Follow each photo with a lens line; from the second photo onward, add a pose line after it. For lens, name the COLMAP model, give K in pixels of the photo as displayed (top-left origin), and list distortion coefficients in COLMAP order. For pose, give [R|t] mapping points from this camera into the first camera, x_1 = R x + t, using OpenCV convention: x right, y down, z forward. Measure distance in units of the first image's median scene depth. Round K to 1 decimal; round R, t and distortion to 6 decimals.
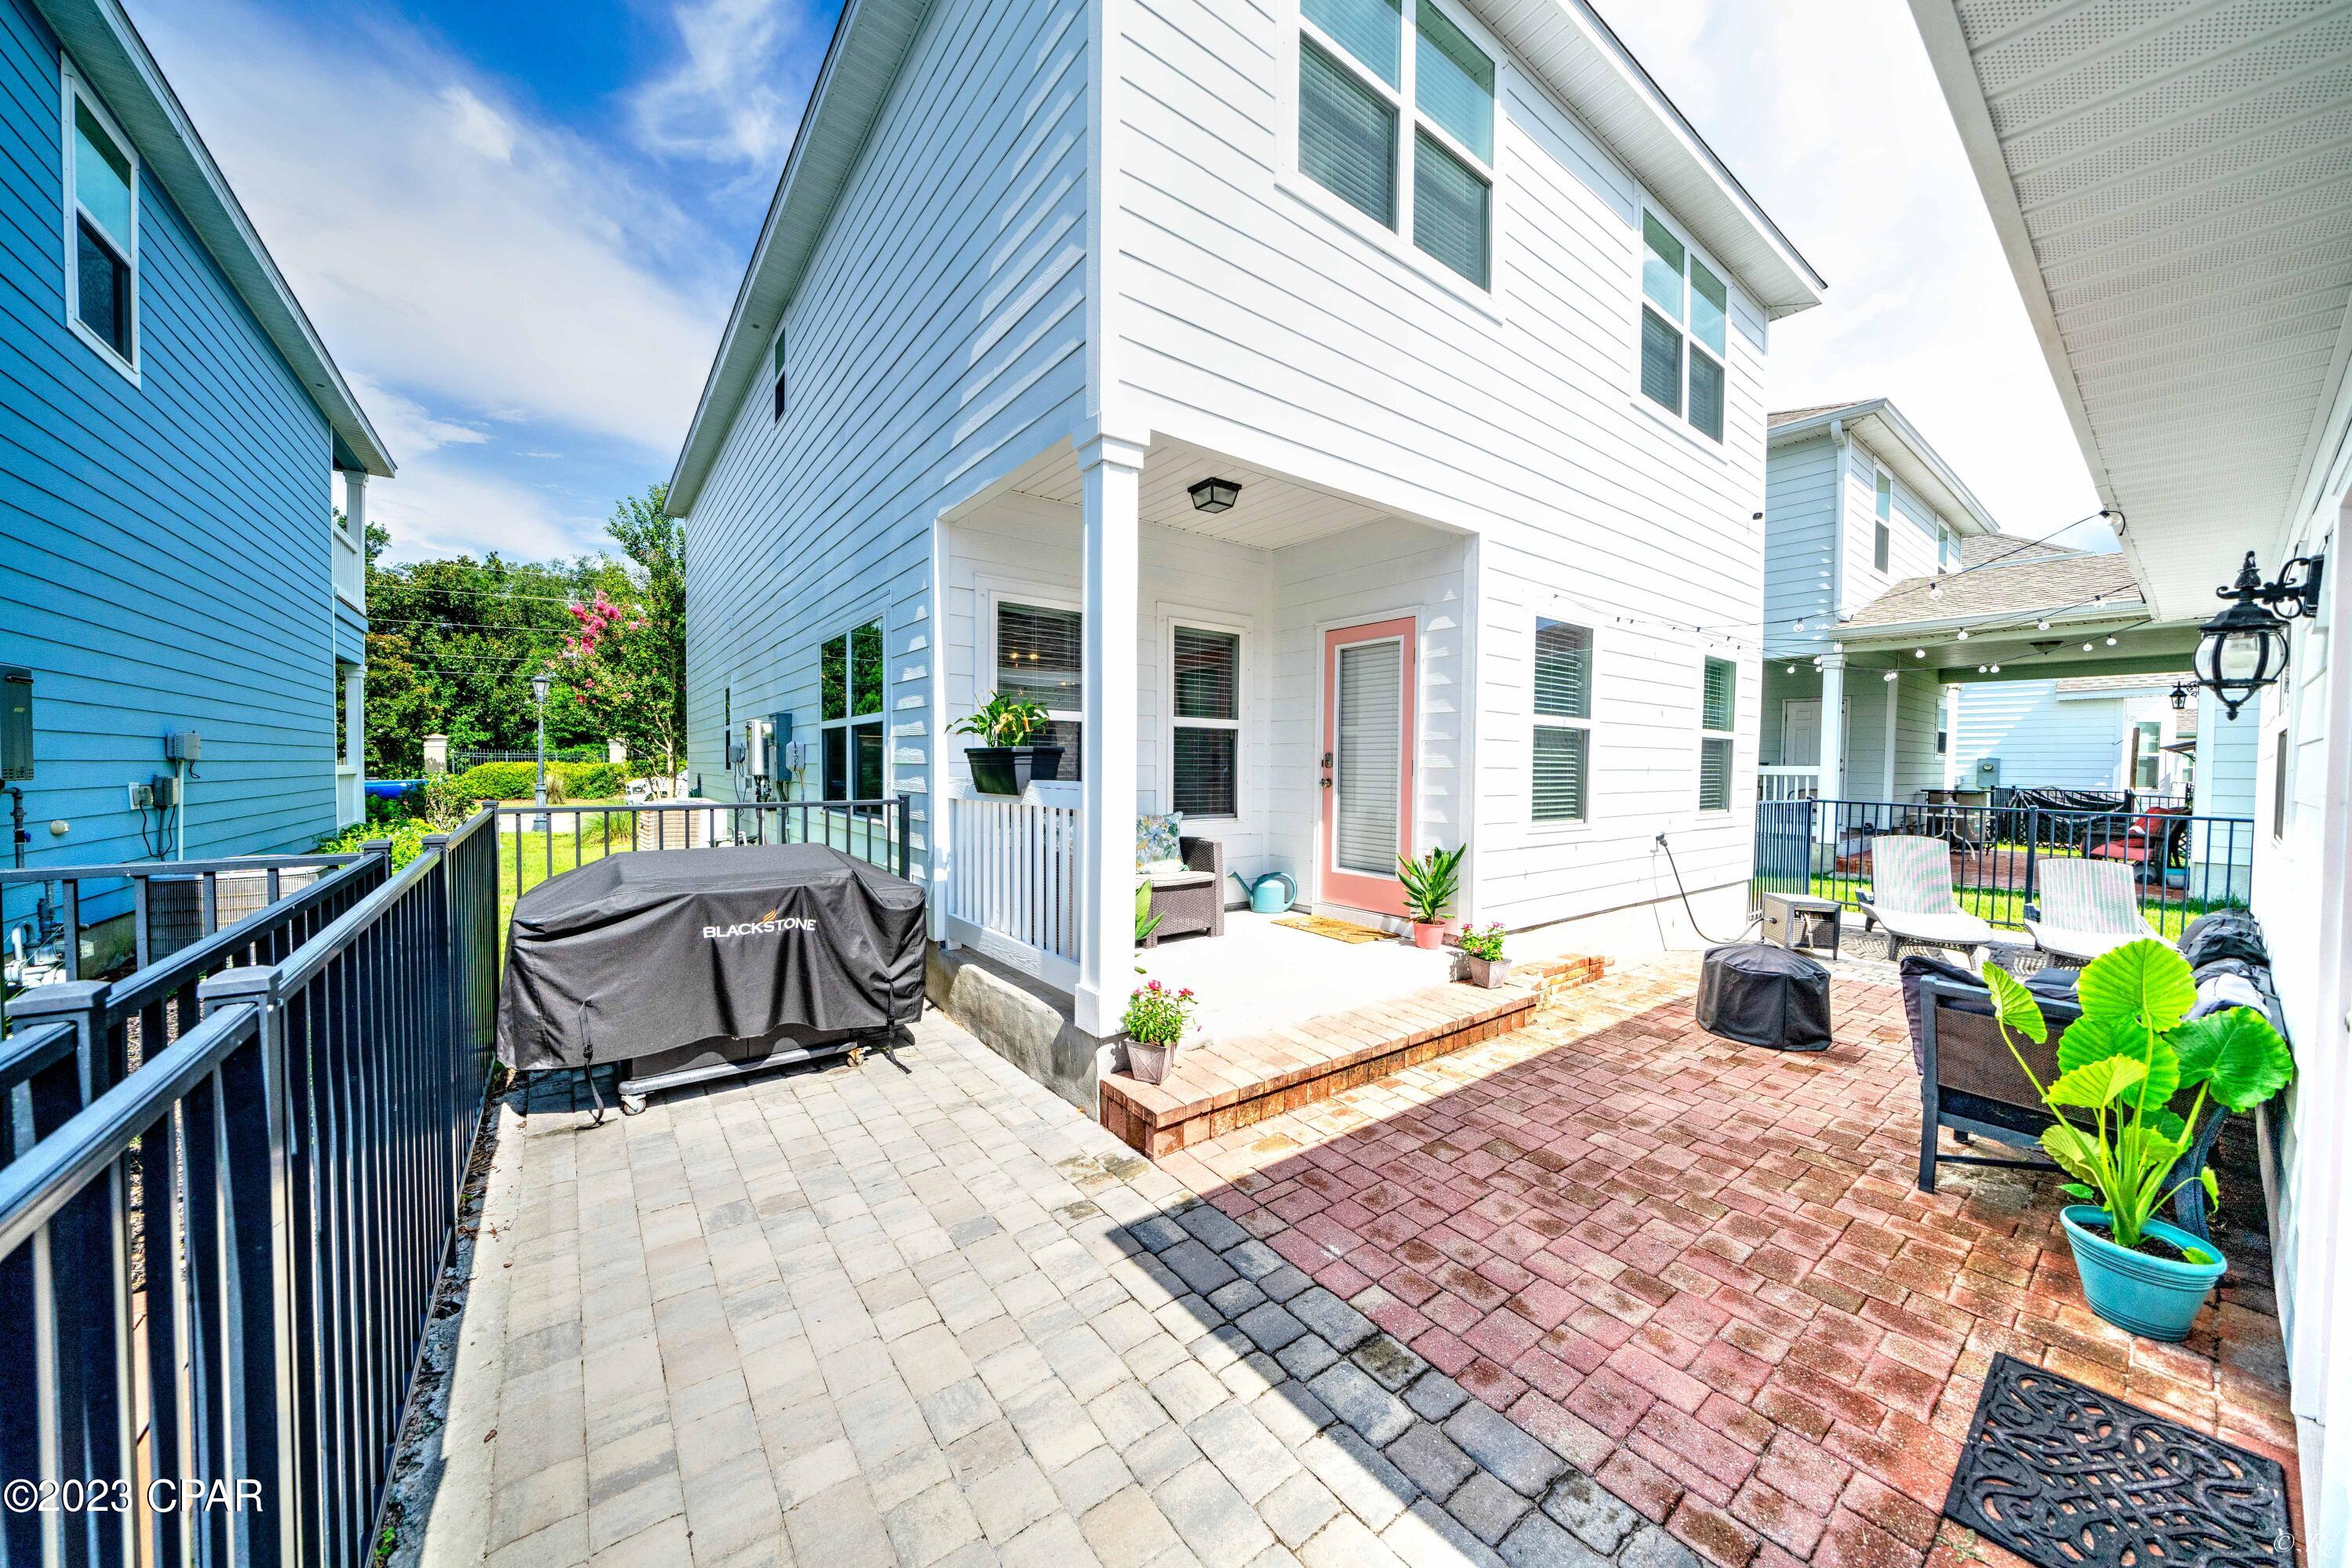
lens RADIAL K [[802.6, 0, 1184.7], [0, 802.6, 780.1], [0, 0, 1]] dist [-0.004890, 0.000363]
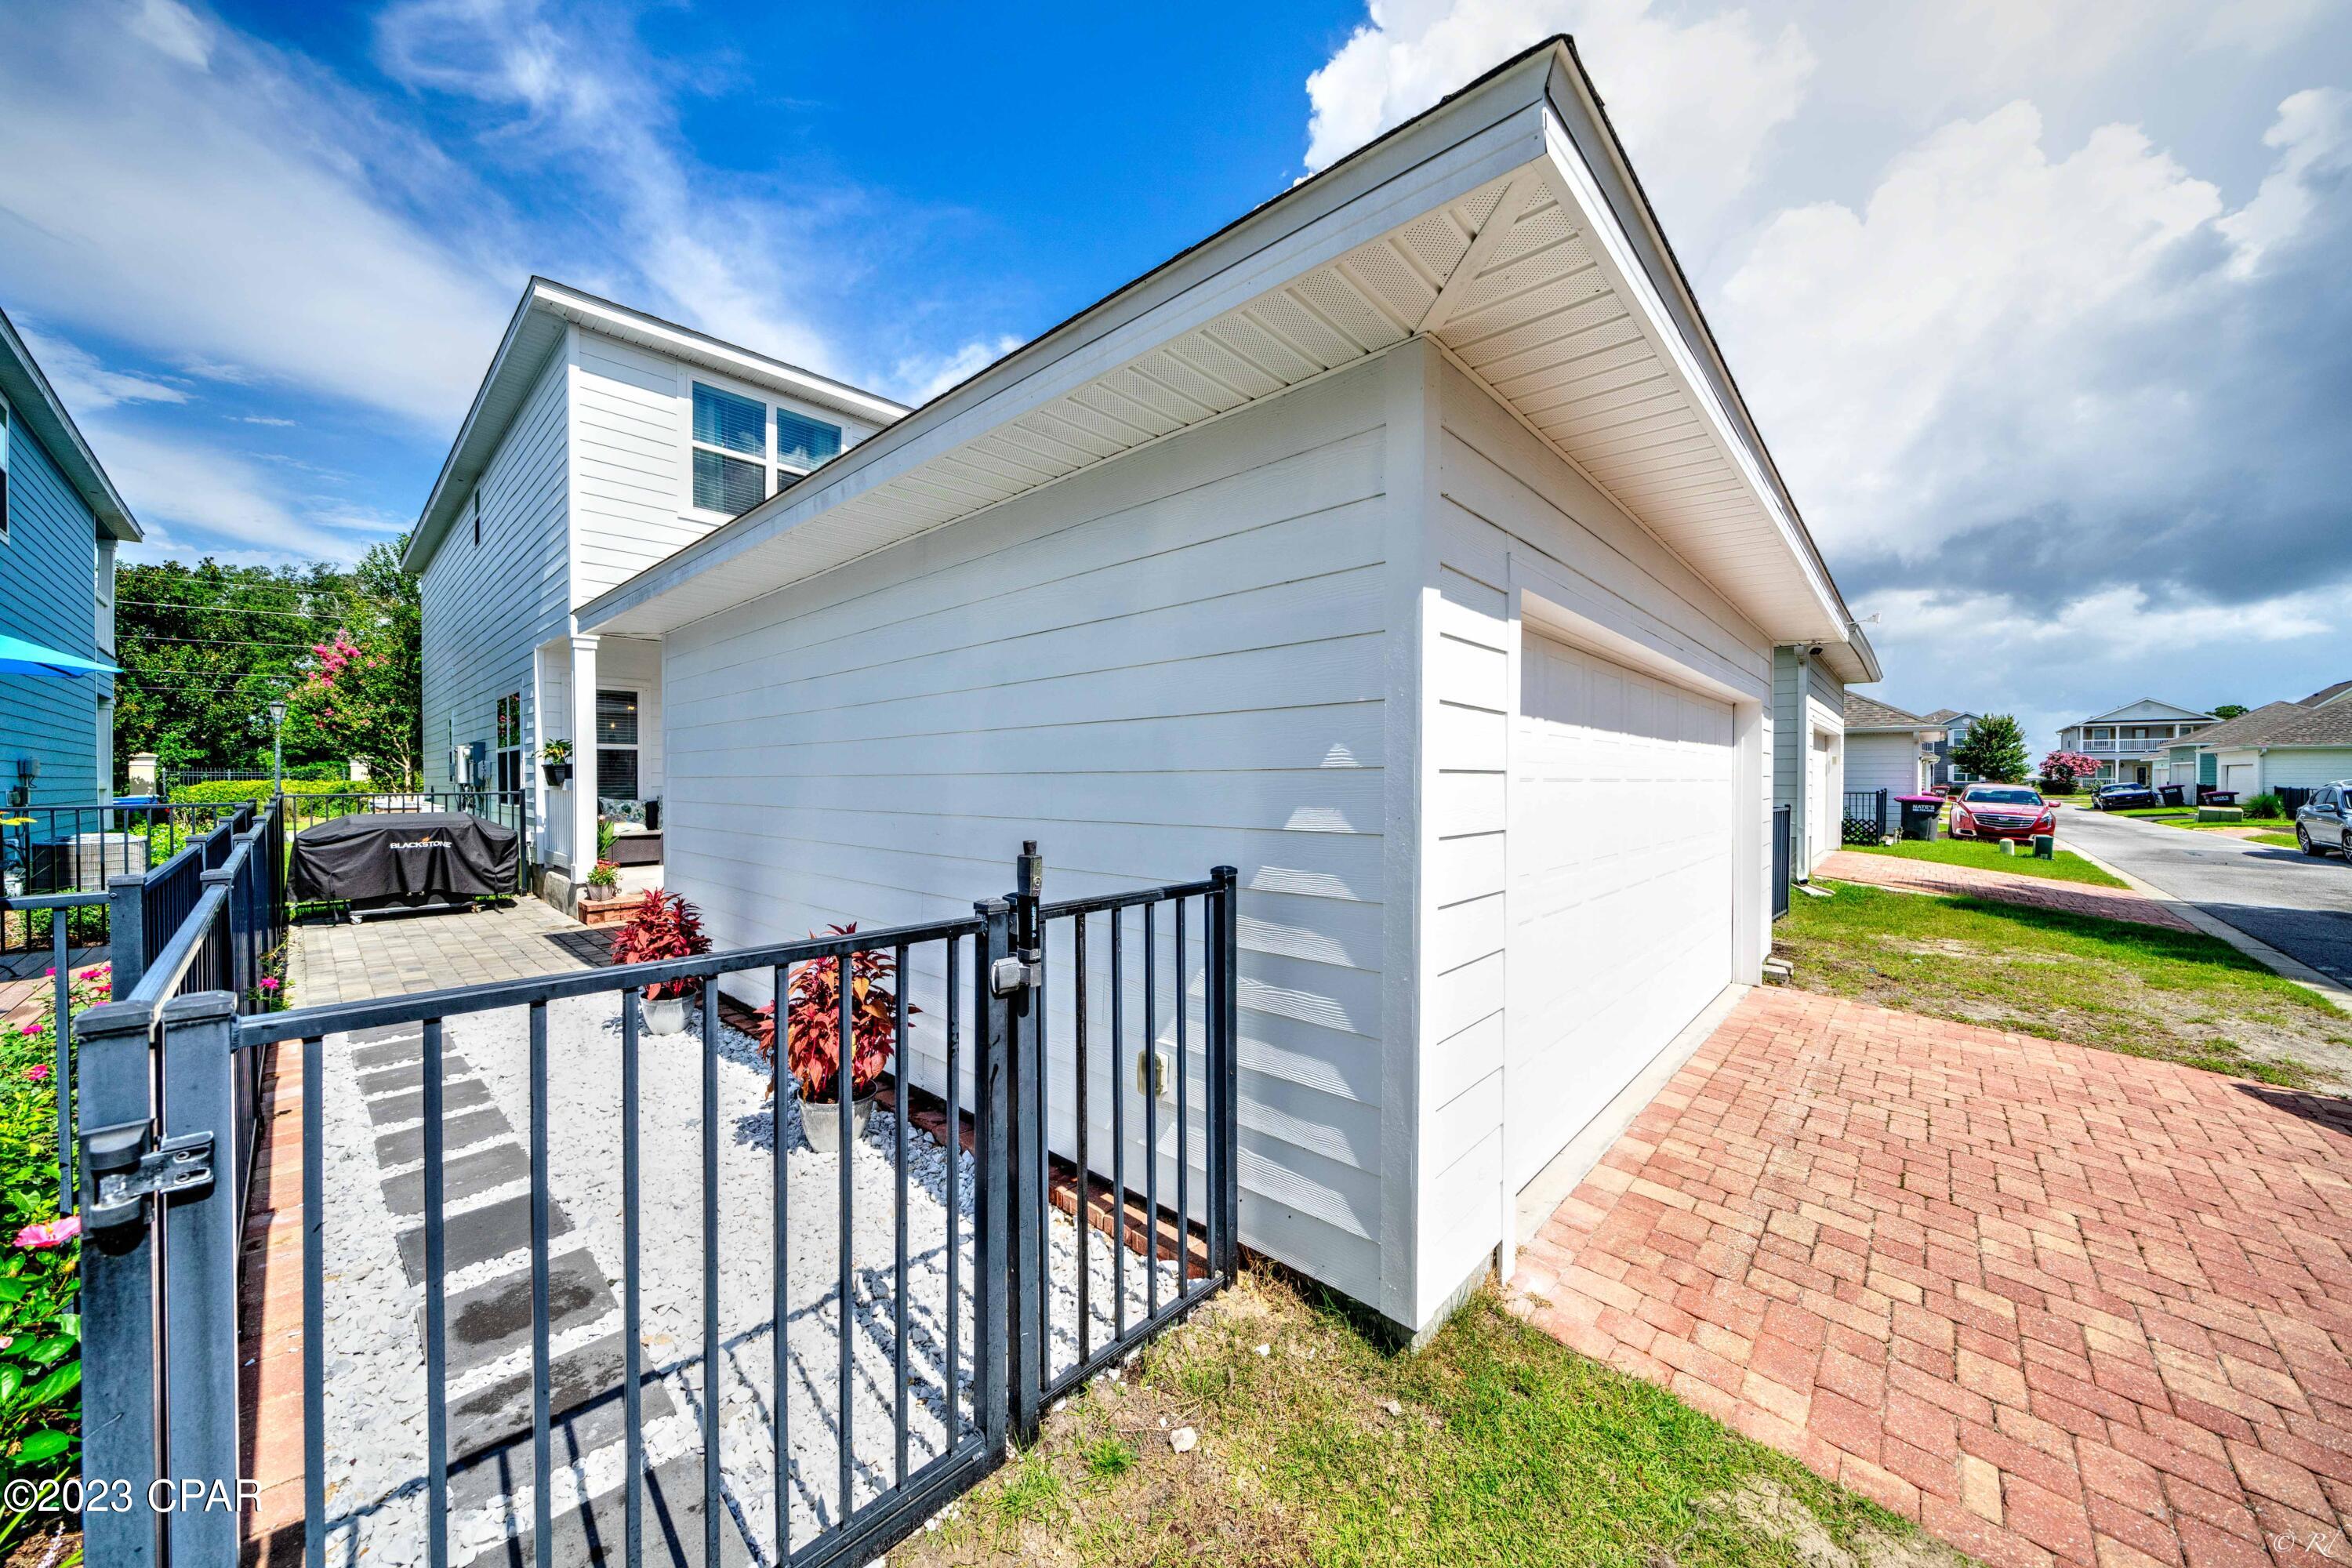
lens RADIAL K [[802.6, 0, 1159.5], [0, 802.6, 793.0], [0, 0, 1]] dist [-0.004890, 0.000363]
pose [[0.986160, -0.012545, 0.165324, 0.723444], [0.012613, 0.999920, 0.000641, 0.039435], [-0.165319, 0.001453, 0.986239, -0.983504]]
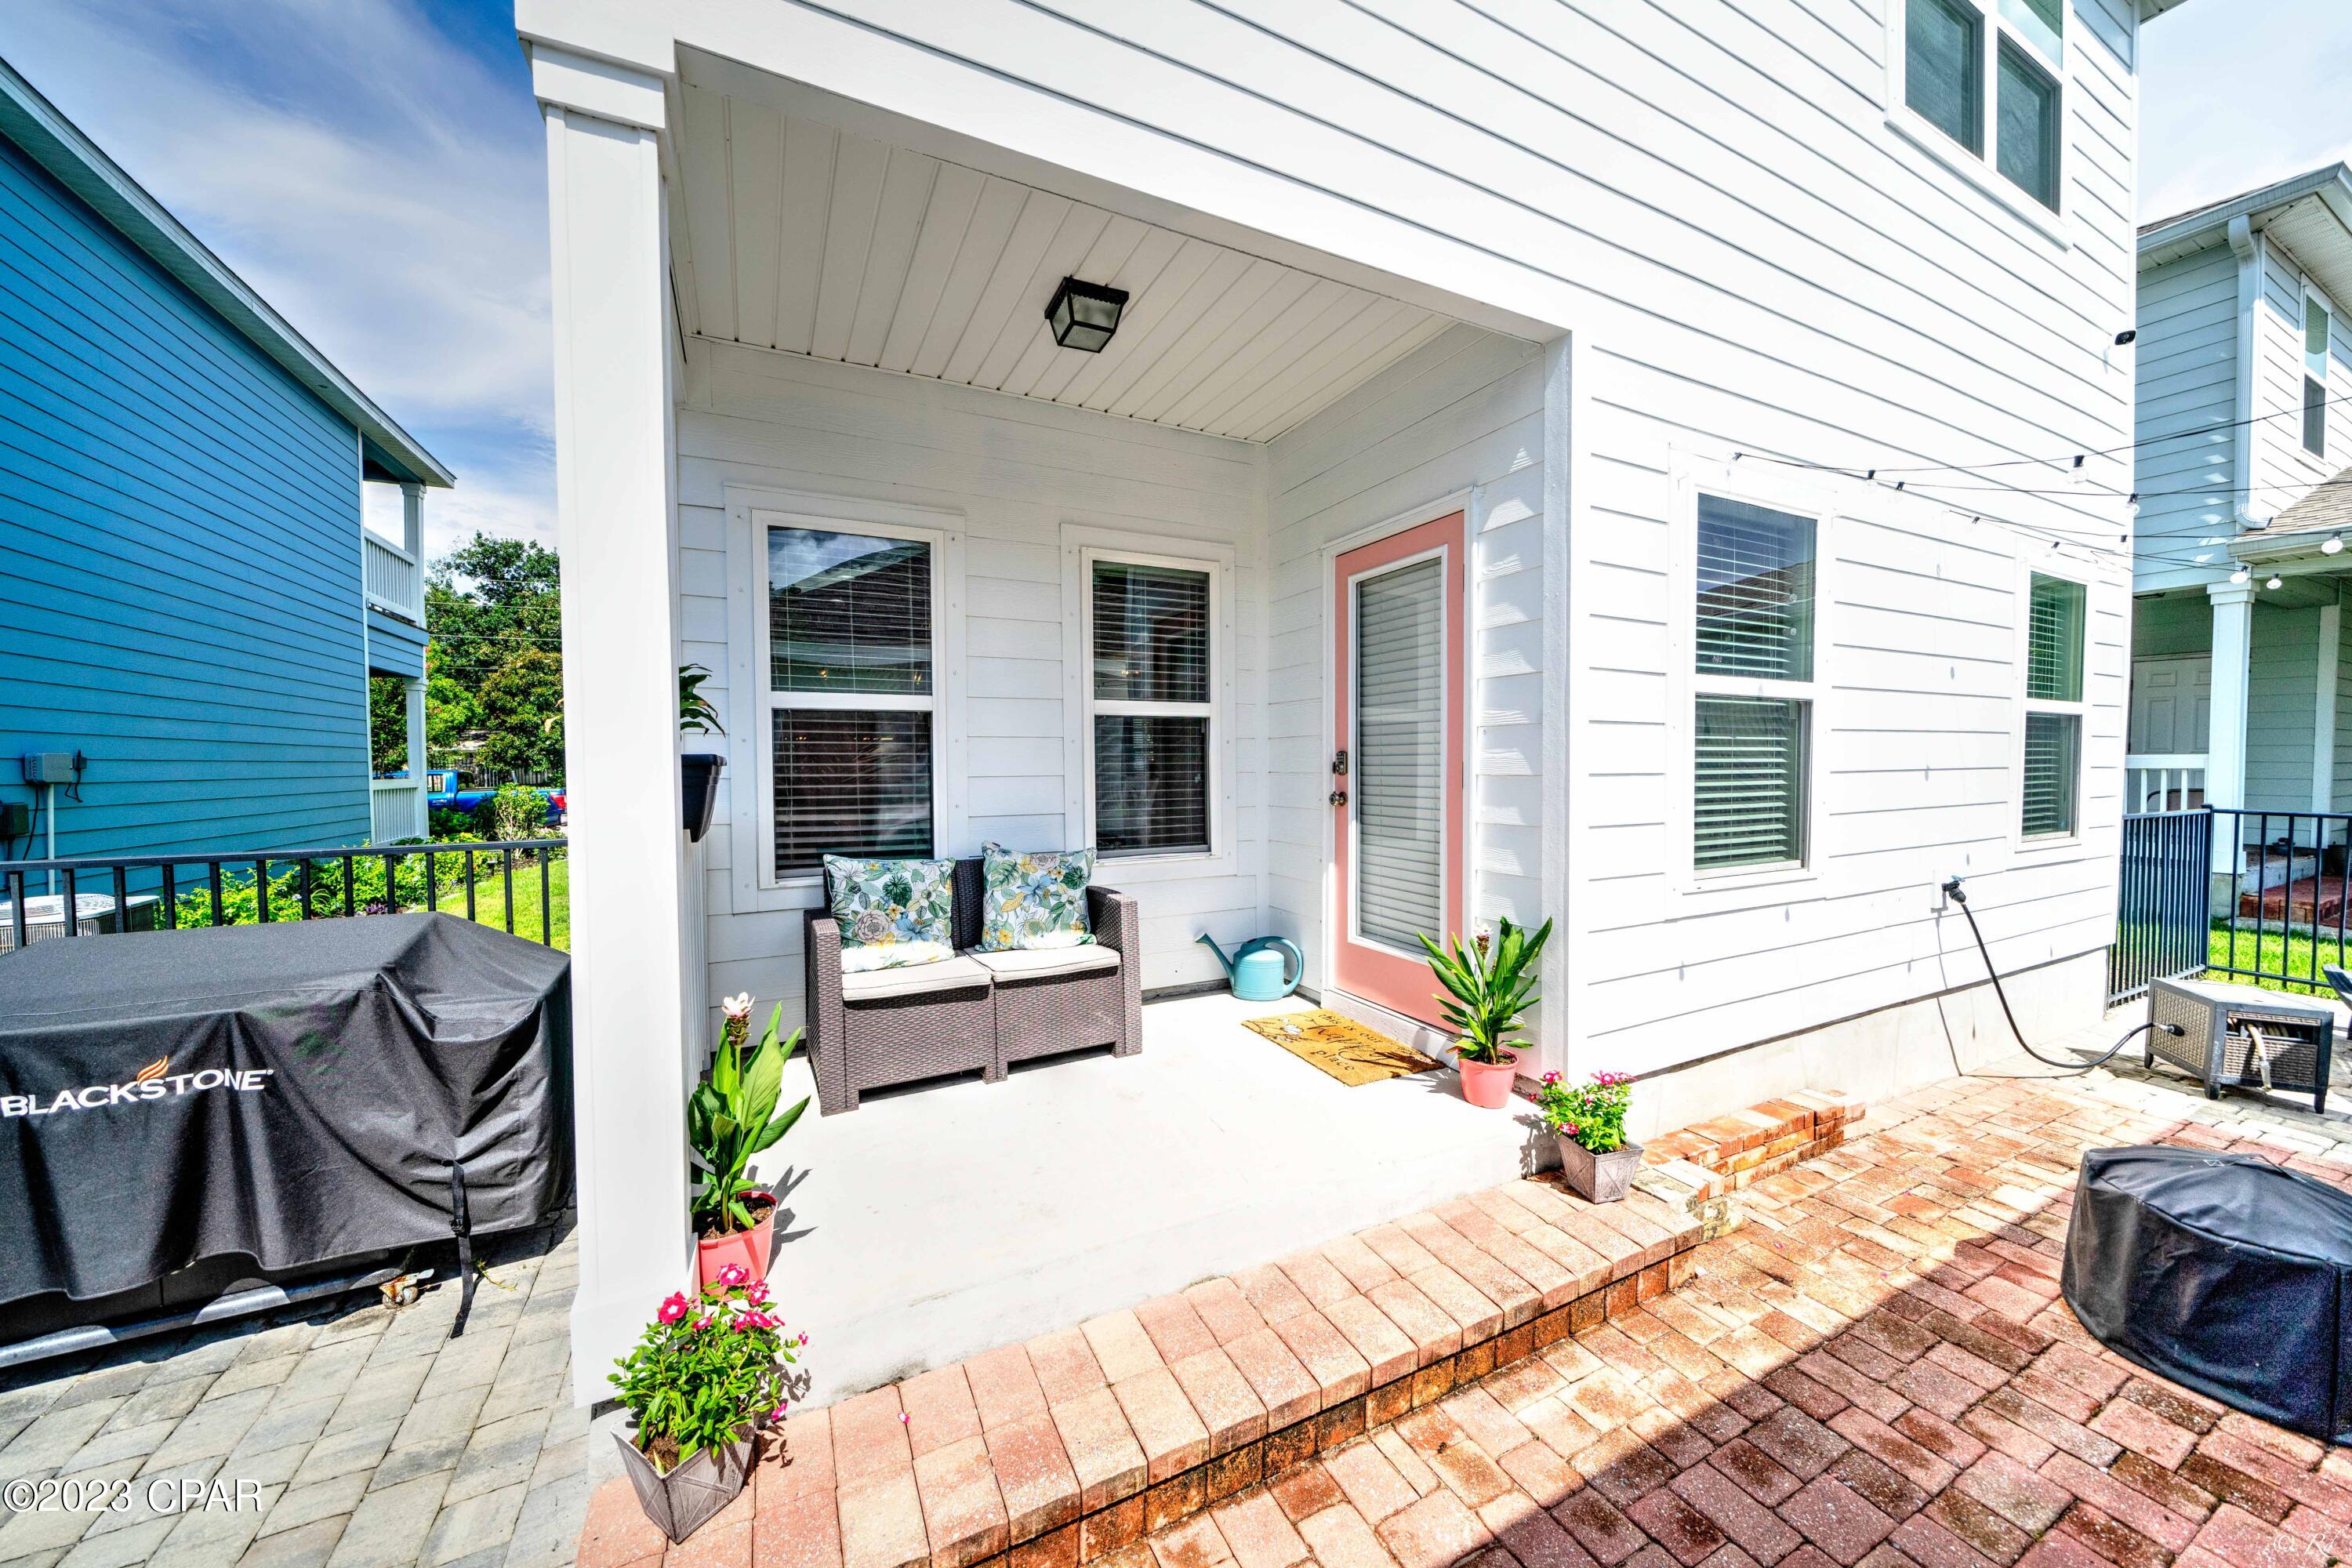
lens RADIAL K [[802.6, 0, 1201.5], [0, 802.6, 780.3], [0, 0, 1]] dist [-0.004890, 0.000363]
pose [[0.982236, -0.011524, -0.187294, 0.191679], [0.012473, 0.999915, 0.003885, -0.015403], [0.187234, -0.006152, 0.982296, 0.372656]]
